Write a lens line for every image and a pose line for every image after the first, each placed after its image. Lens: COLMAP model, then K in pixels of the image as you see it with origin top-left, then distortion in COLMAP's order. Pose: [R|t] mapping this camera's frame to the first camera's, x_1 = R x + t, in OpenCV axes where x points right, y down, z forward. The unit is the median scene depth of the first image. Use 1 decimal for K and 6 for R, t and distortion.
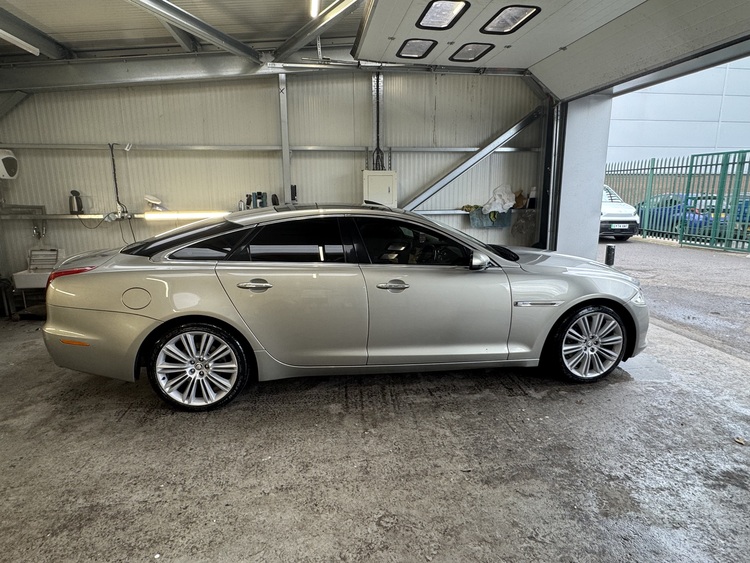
lens RADIAL K [[451.3, 0, 375.0], [0, 451.3, 281.5], [0, 0, 1]] dist [-0.001518, 0.001294]
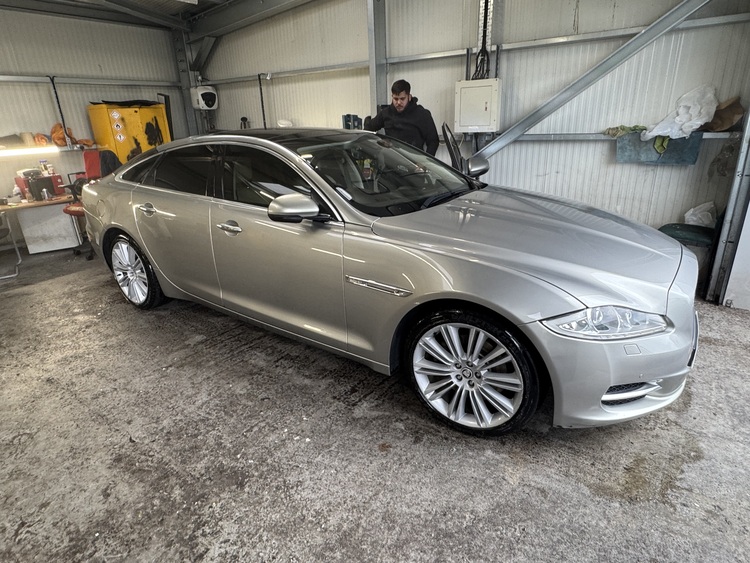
lens RADIAL K [[451.3, 0, 375.0], [0, 451.3, 281.5], [0, 0, 1]] dist [-0.001518, 0.001294]
pose [[0.715186, 0.218371, -0.663945, 0.501748], [-0.105190, 0.972749, 0.206628, -0.058363], [0.690973, -0.077938, 0.718667, 0.331370]]
